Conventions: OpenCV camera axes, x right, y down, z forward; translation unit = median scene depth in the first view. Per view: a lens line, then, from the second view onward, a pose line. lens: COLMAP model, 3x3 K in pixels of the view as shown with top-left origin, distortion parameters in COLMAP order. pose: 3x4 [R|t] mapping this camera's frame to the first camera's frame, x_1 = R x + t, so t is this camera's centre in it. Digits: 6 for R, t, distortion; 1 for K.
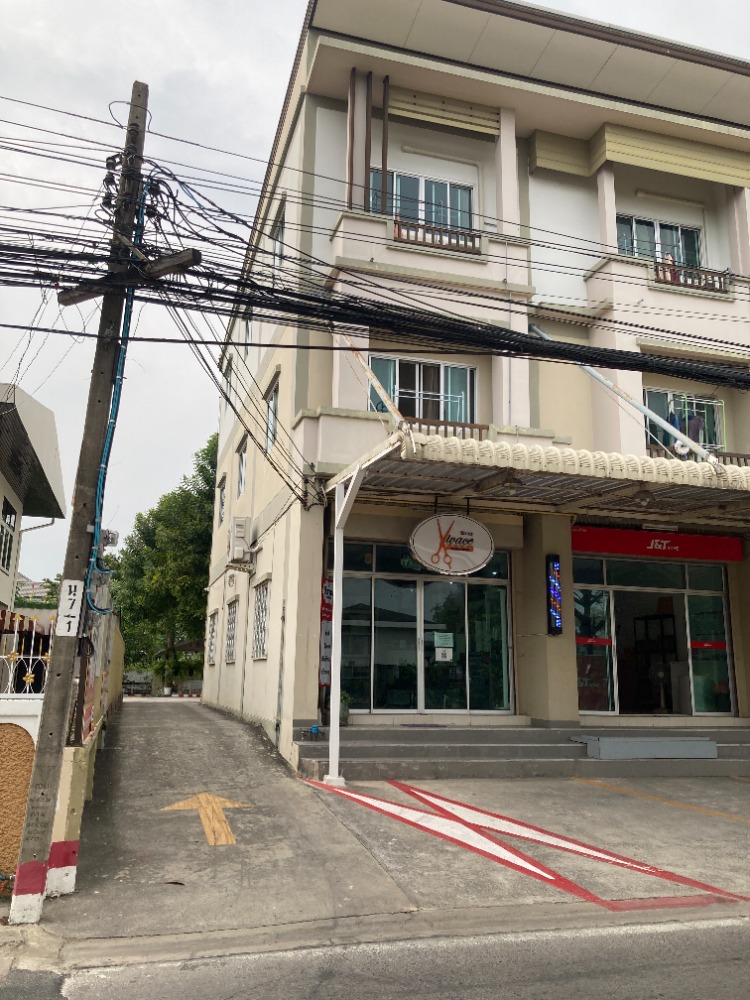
lens RADIAL K [[805.5, 0, 376.6], [0, 805.5, 500.3], [0, 0, 1]] dist [0.026901, -0.055255]
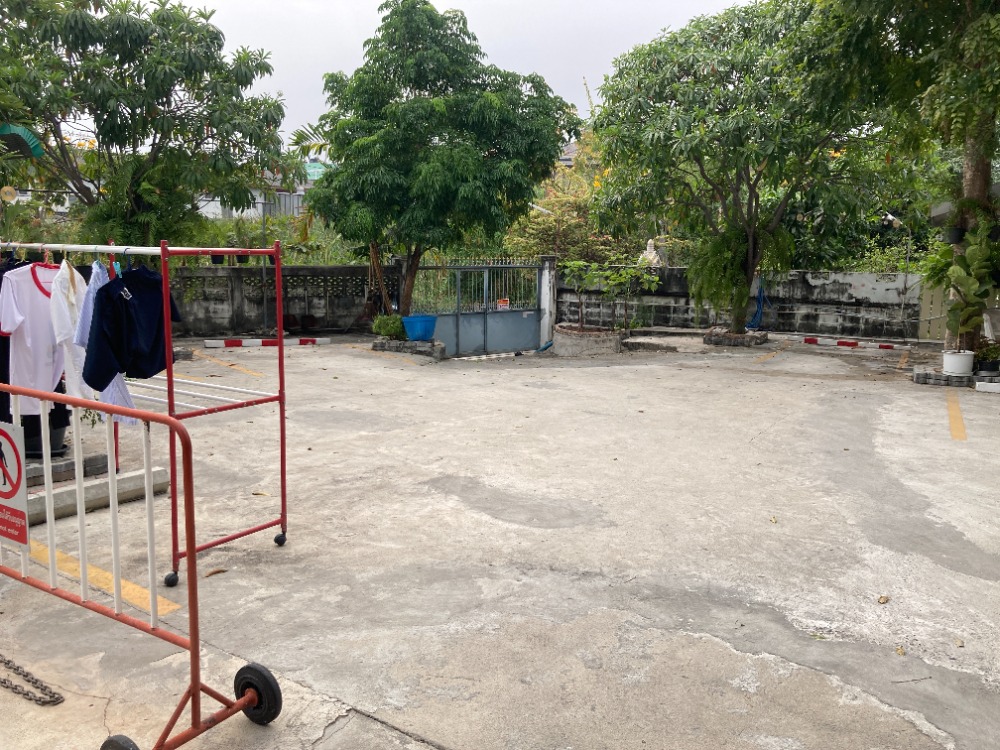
lens RADIAL K [[805.5, 0, 494.8], [0, 805.5, 375.1], [0, 0, 1]] dist [0.026901, -0.055255]
pose [[0.697056, 0.118924, -0.707086, -0.172131], [0.145068, 0.942364, 0.301504, 0.134845], [0.702189, -0.312741, 0.639628, 0.703157]]
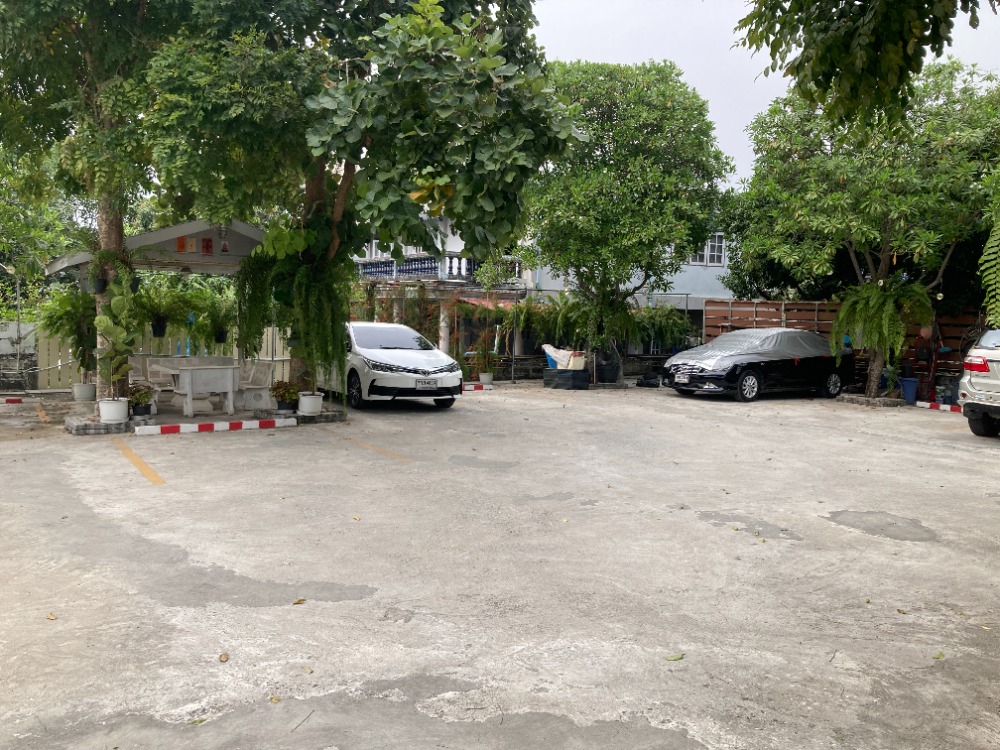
lens RADIAL K [[805.5, 0, 495.3], [0, 805.5, 378.3], [0, 0, 1]] dist [0.026901, -0.055255]
pose [[0.965577, 0.002307, 0.260107, -0.199838], [-0.080320, 0.953739, 0.289708, 0.134264], [-0.247406, -0.300627, 0.921094, 0.703187]]
